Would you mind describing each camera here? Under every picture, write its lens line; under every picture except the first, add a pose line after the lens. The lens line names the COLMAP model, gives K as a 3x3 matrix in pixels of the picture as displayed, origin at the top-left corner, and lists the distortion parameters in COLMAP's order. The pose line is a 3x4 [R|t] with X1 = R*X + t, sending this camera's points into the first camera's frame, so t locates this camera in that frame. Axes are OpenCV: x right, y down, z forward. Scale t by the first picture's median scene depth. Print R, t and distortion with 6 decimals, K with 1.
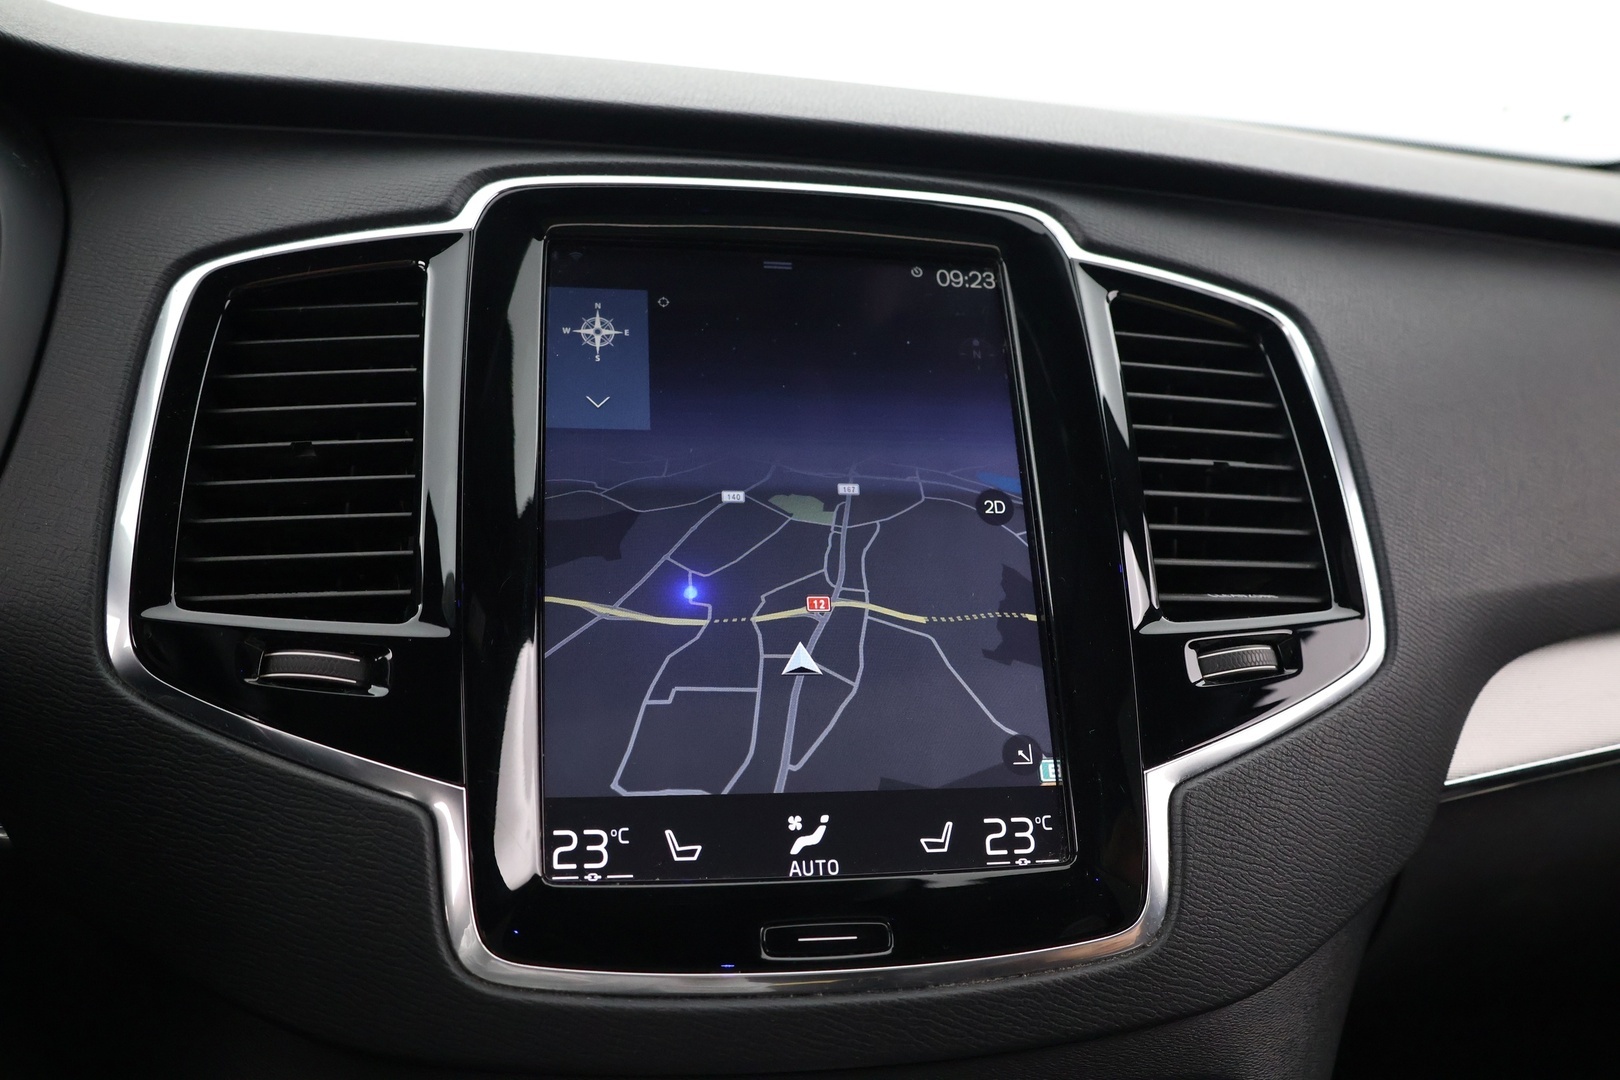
lens RADIAL K [[1405.3, 0, 812.4], [0, 1405.3, 546.7], [0, 0, 1]] dist [-0.126861, 0.137526]
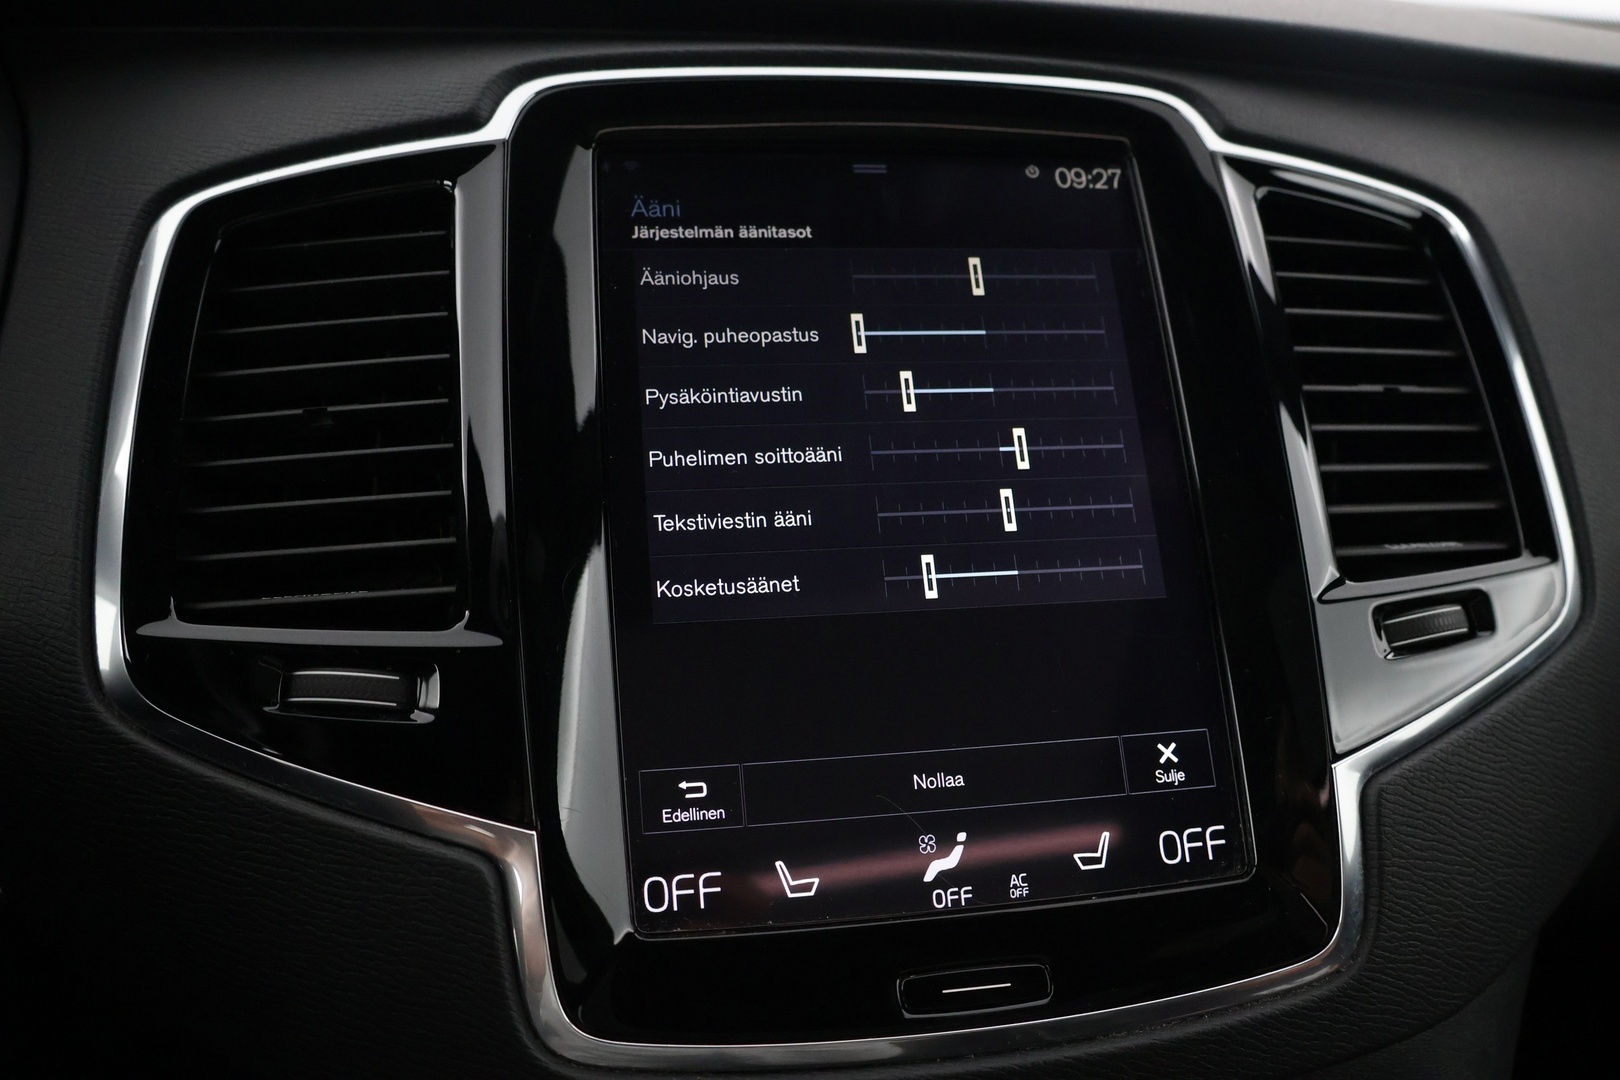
lens RADIAL K [[1325.0, 0, 810.0], [0, 1325.0, 540.0], [0, 0, 1]] dist [-0.150736, 0.114271]
pose [[0.999348, -0.032796, -0.015131, -0.061869], [0.033957, 0.995872, 0.084178, -0.051116], [0.012308, -0.084637, 0.996336, 0.216287]]
